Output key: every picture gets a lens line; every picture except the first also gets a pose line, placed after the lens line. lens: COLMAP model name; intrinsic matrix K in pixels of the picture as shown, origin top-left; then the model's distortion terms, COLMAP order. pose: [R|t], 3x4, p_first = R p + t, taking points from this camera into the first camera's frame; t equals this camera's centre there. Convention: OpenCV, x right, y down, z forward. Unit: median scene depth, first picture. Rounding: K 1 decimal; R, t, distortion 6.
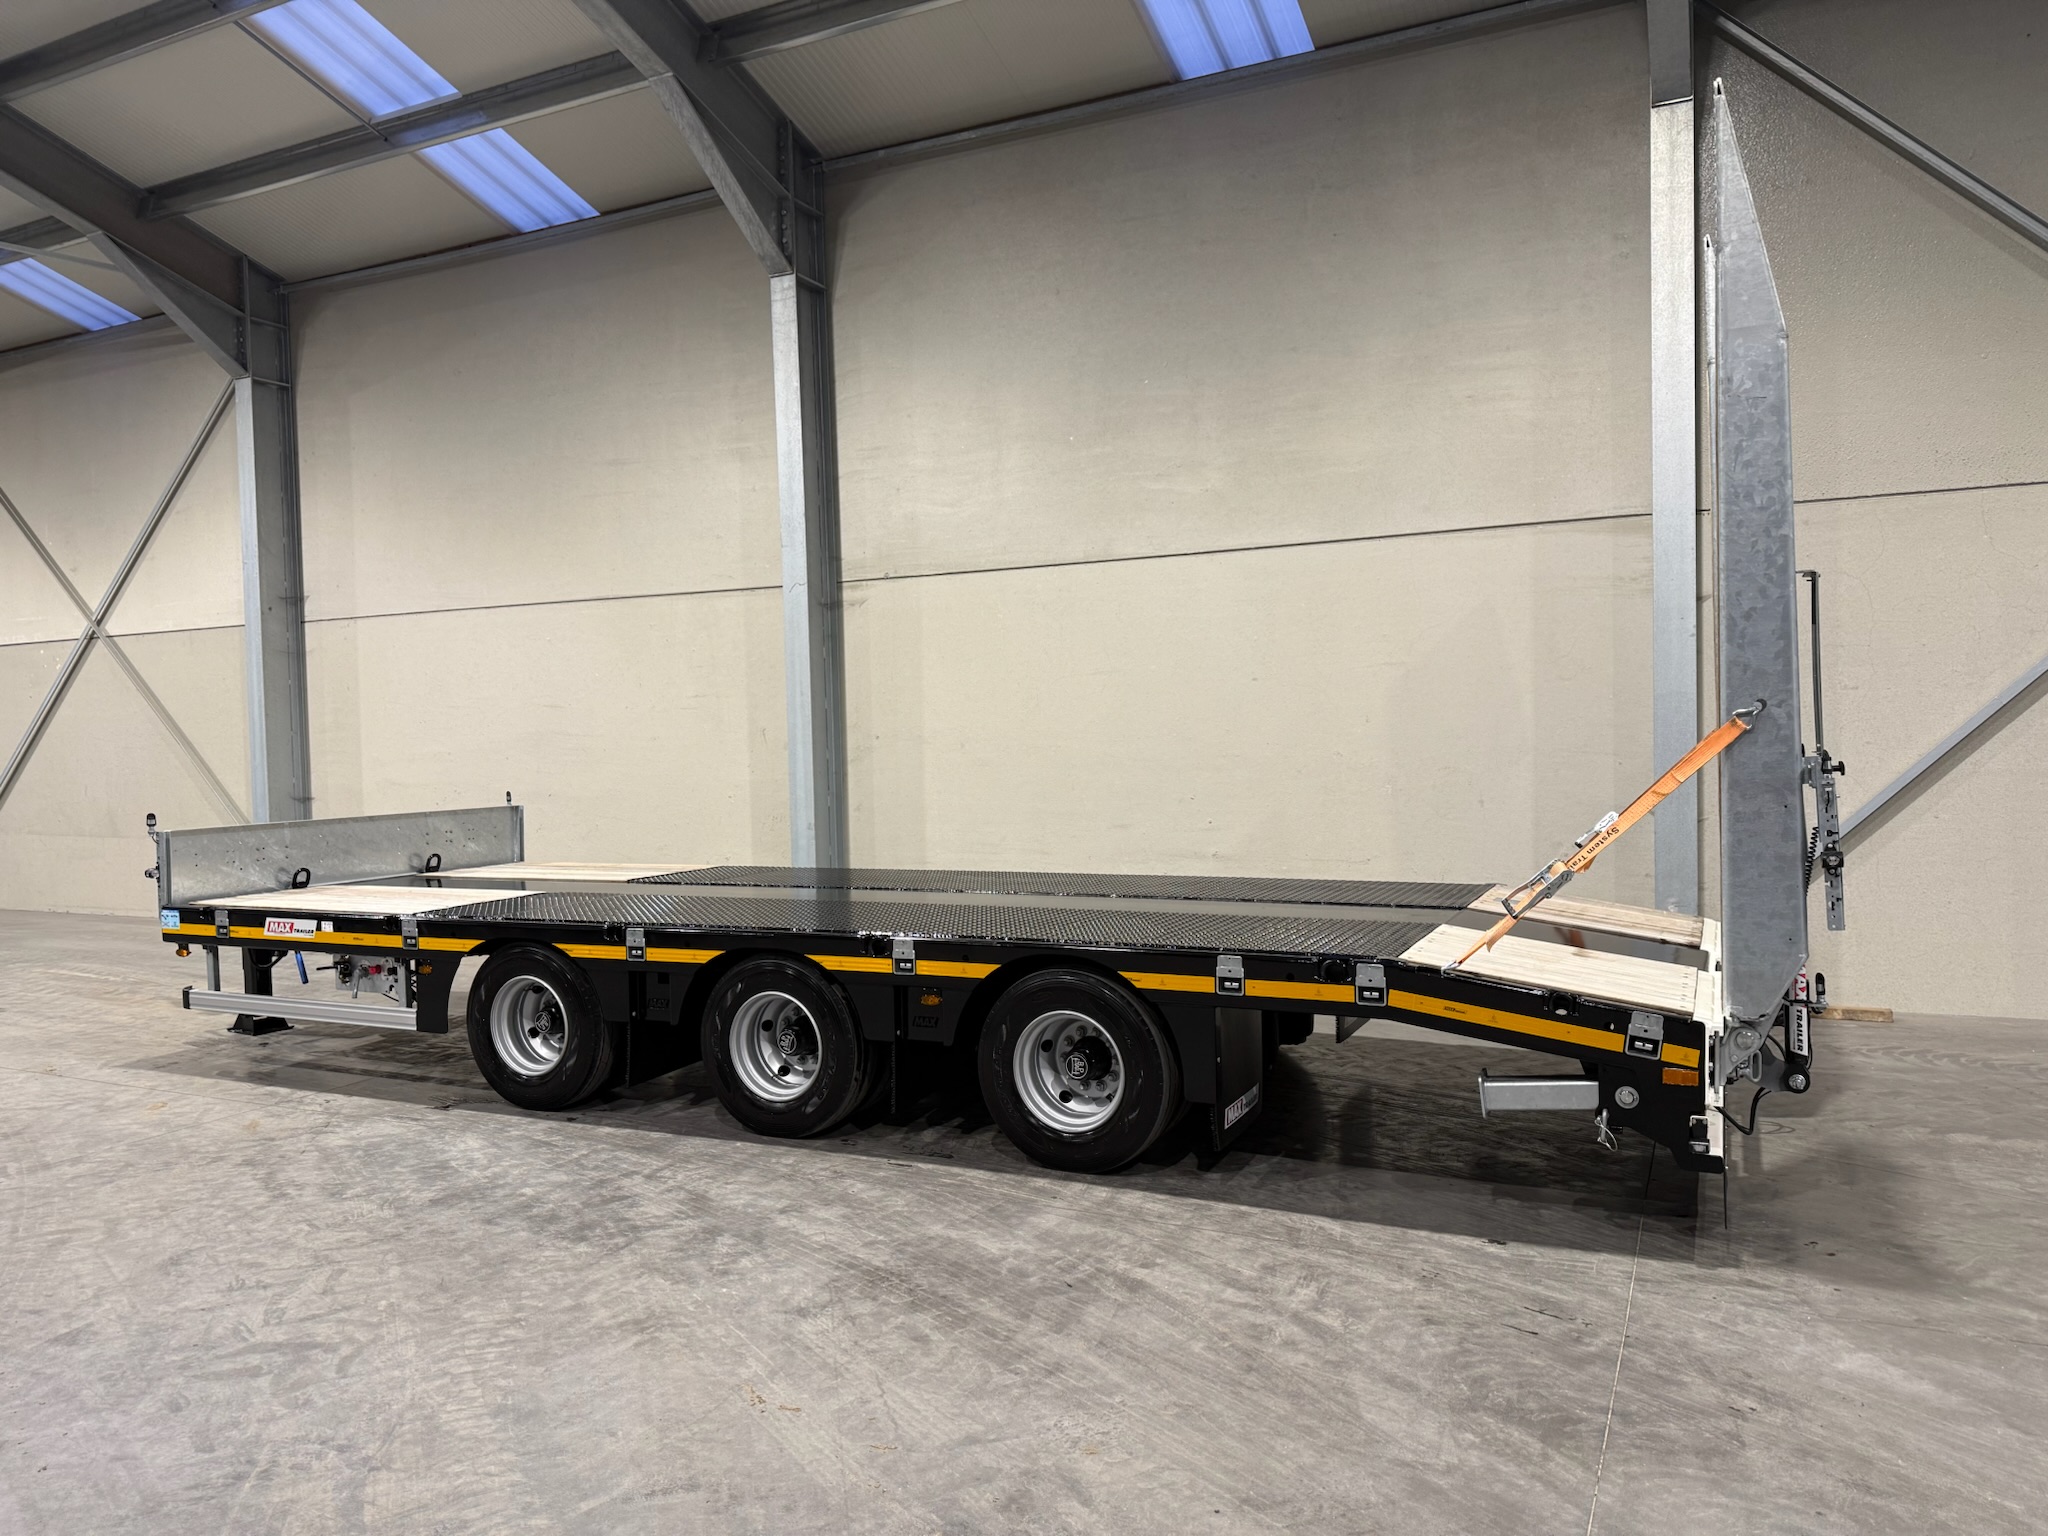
lens RADIAL K [[1417.9, 0, 1031.6], [0, 1417.9, 787.0], [0, 0, 1]] dist [0.088095, -0.123502]
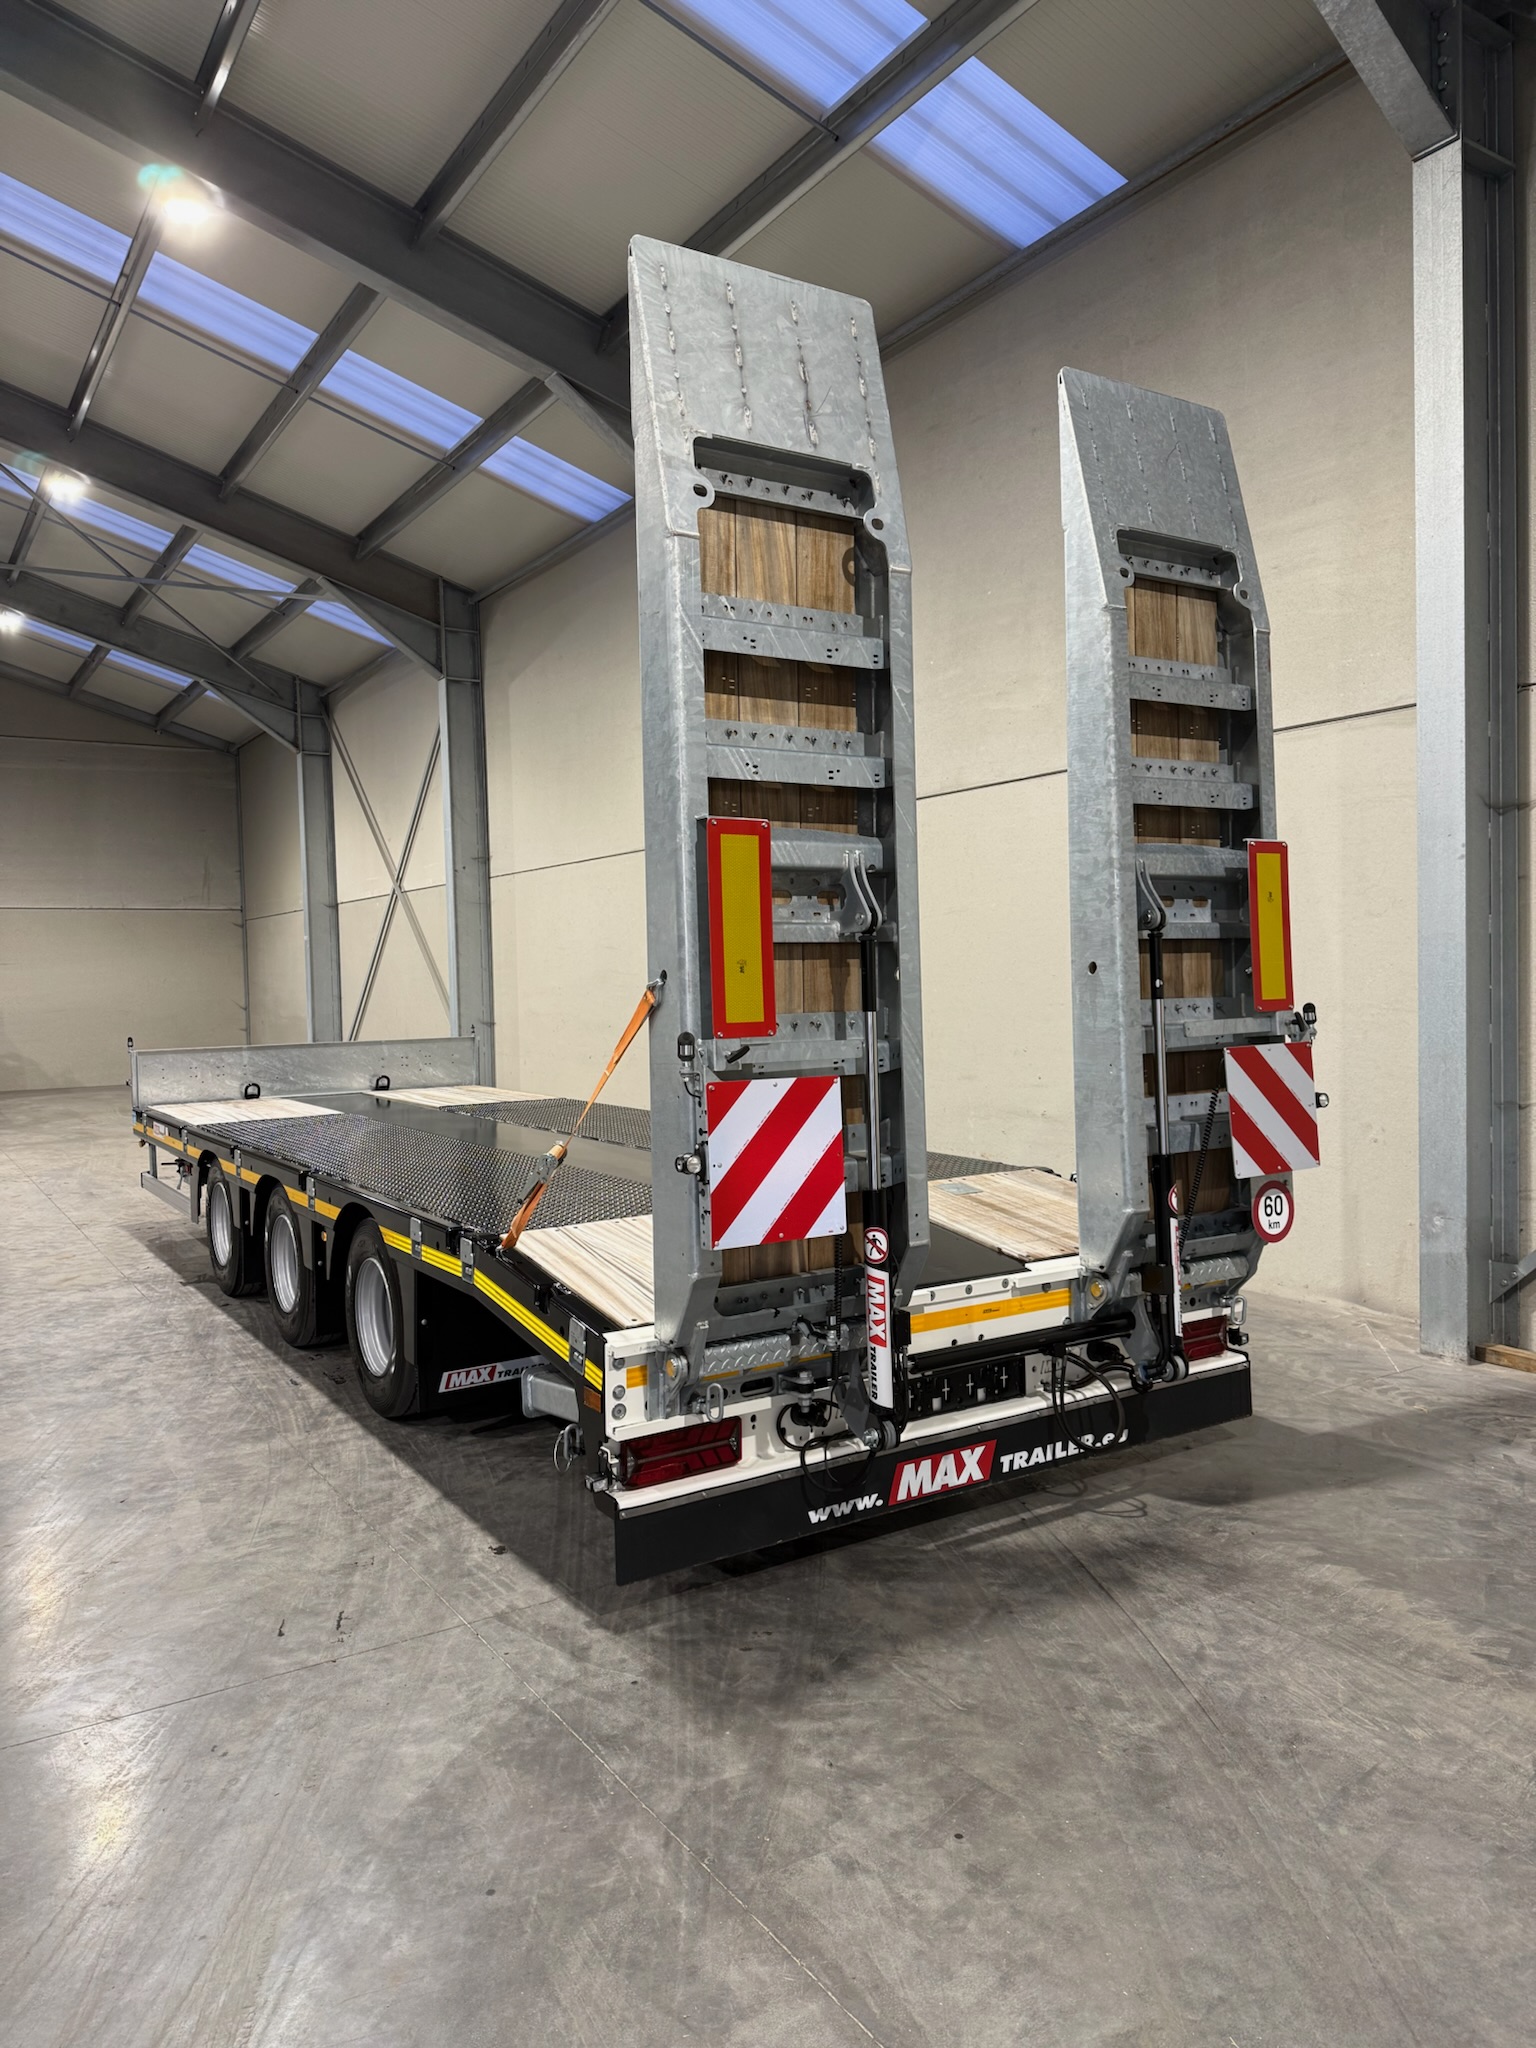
lens RADIAL K [[1431.3, 0, 761.2], [0, 1431.3, 1019.3], [0, 0, 1]] dist [0.087181, -0.132757]
pose [[0.849134, 0.022603, -0.527693, 0.534766], [-0.019127, 0.999745, 0.012045, -0.022971], [0.527830, -0.000135, 0.849350, 0.163208]]
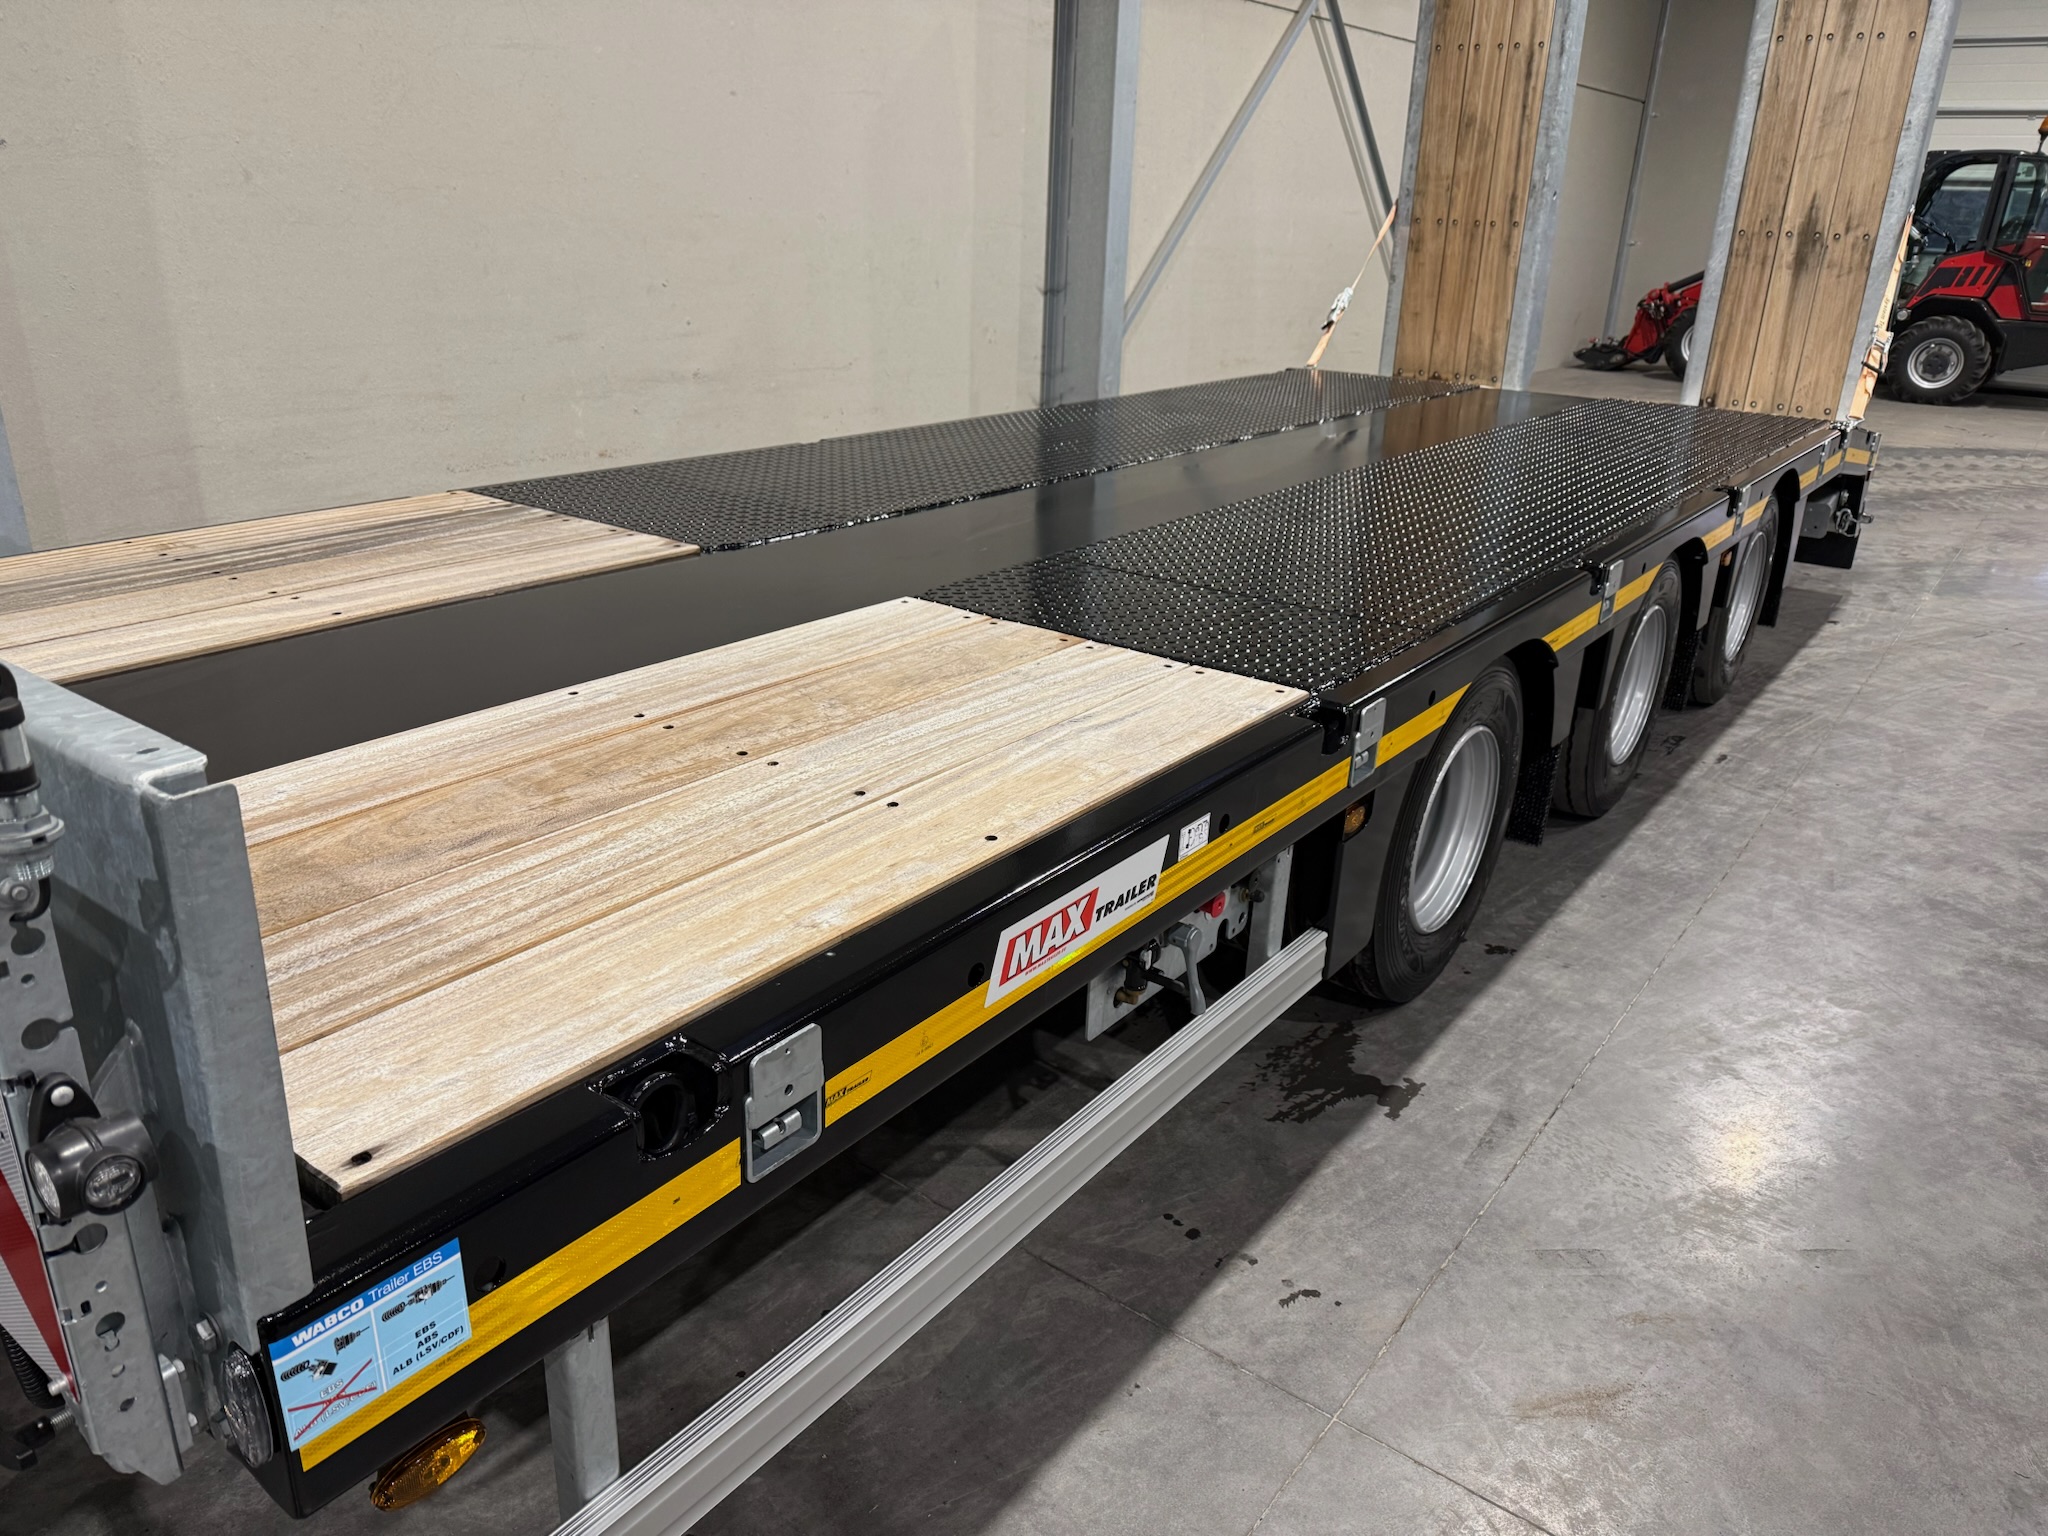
lens RADIAL K [[1441.5, 0, 1024.3], [0, 1441.5, 775.9], [0, 0, 1]] dist [0.027183, -0.030239]
pose [[0.191084, -0.335503, 0.922456, -0.637738], [-0.000132, 0.939763, 0.341826, -0.007947], [-0.981574, -0.065439, 0.179529, 0.837237]]
